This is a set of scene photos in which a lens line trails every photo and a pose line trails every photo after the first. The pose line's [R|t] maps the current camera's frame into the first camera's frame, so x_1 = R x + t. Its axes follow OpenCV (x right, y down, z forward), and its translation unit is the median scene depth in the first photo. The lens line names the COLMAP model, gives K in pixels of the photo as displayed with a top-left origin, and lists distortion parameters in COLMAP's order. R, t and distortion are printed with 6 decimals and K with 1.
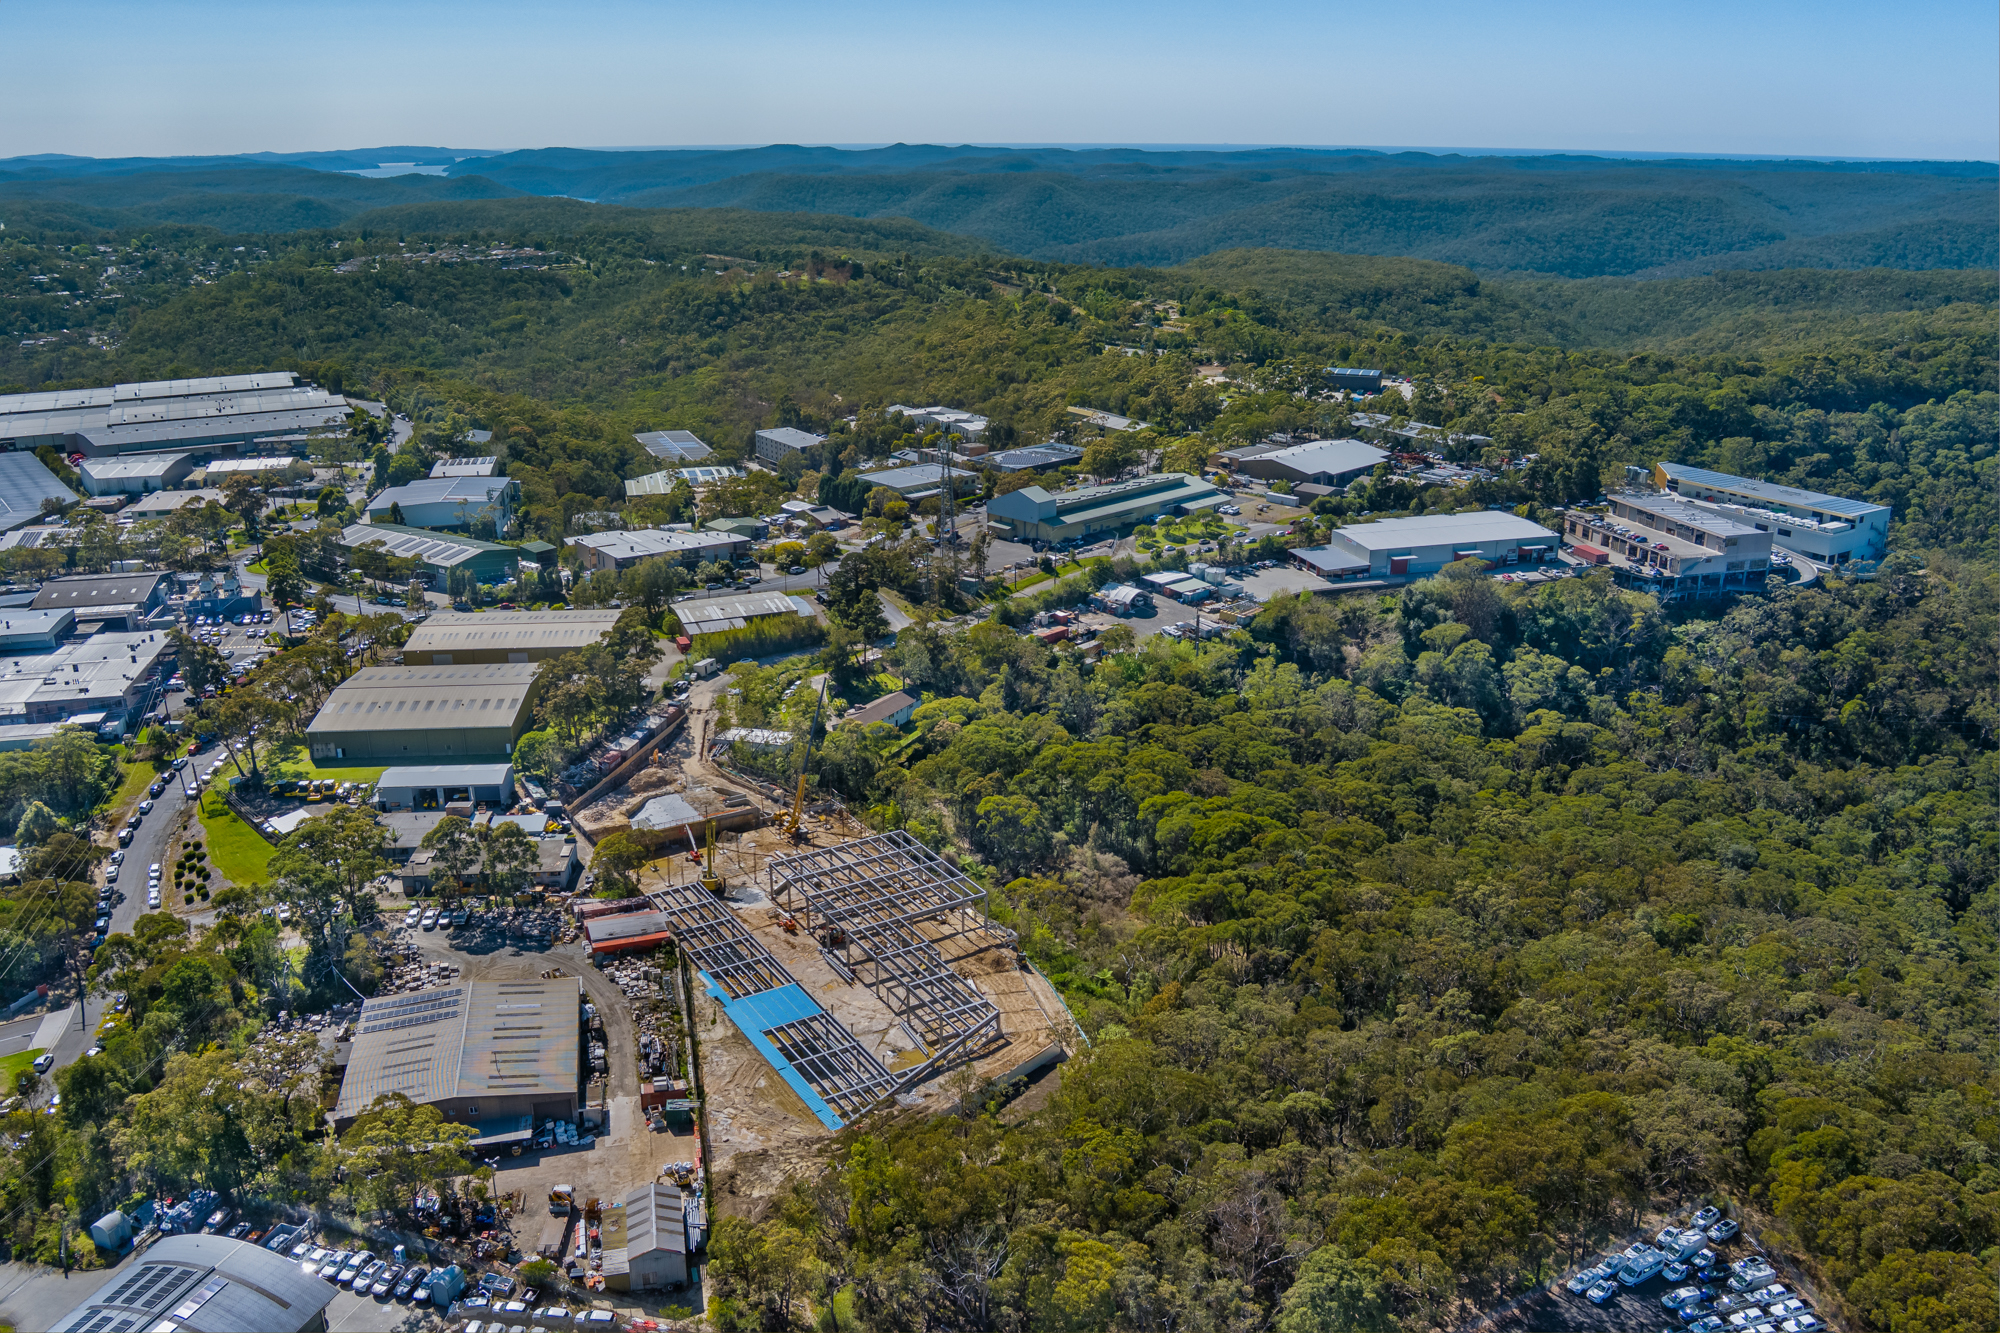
lens RADIAL K [[1654.3, 0, 1000.0], [0, 1654.3, 666.5], [0, 0, 1]] dist [-0.038381, 0.002416]
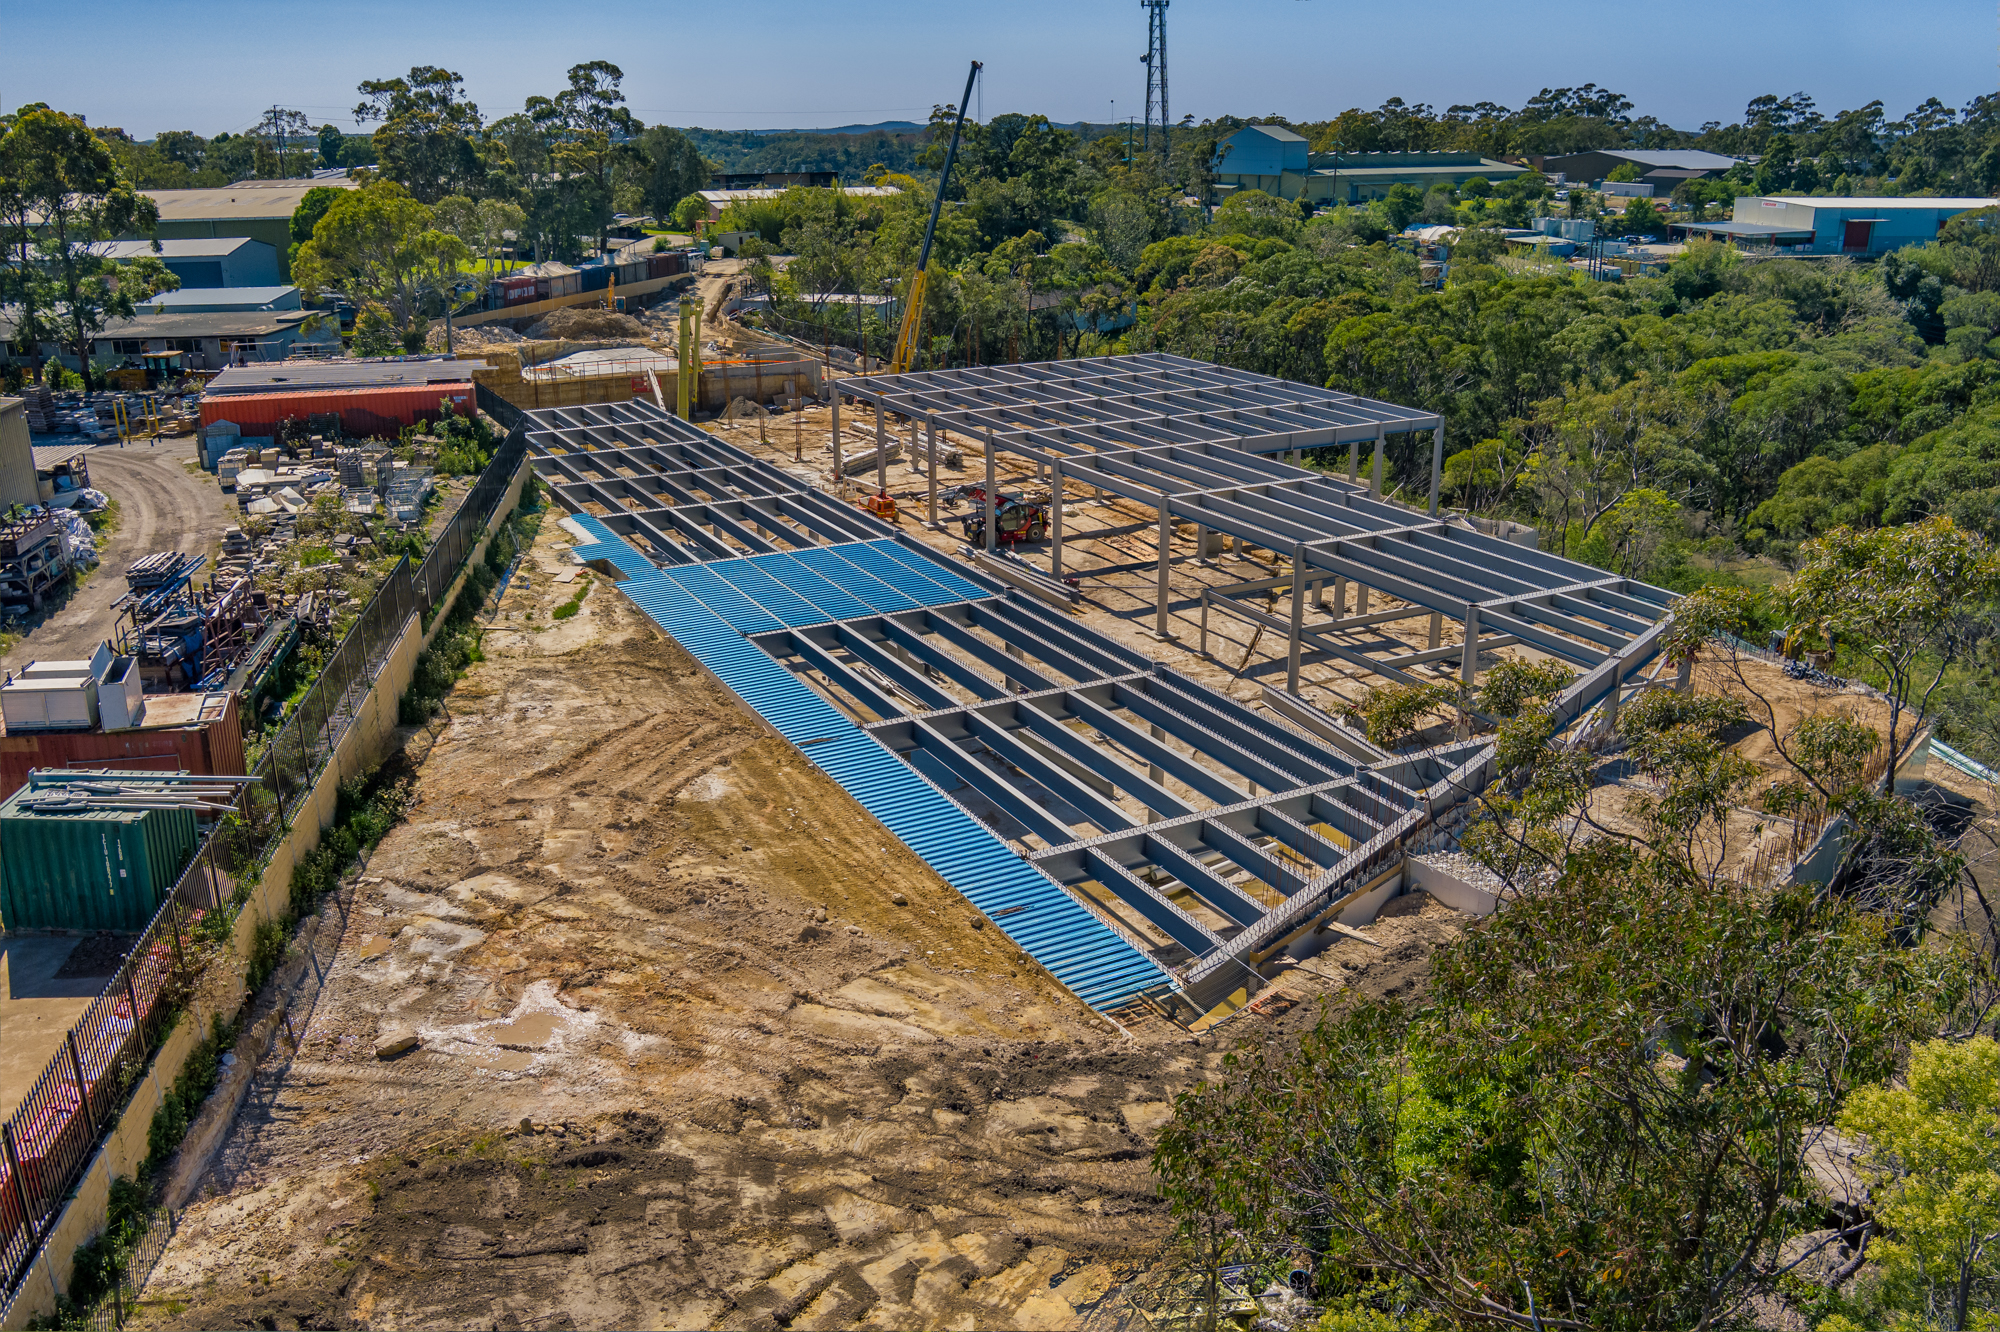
lens RADIAL K [[1654.3, 0, 1000.0], [0, 1654.3, 666.0], [0, 0, 1]] dist [-0.038381, 0.002416]
pose [[0.997856, 0.015222, -0.063648, -0.089226], [-0.014871, 0.999872, 0.005973, 0.215155], [0.063731, -0.005013, 0.997955, 0.733119]]
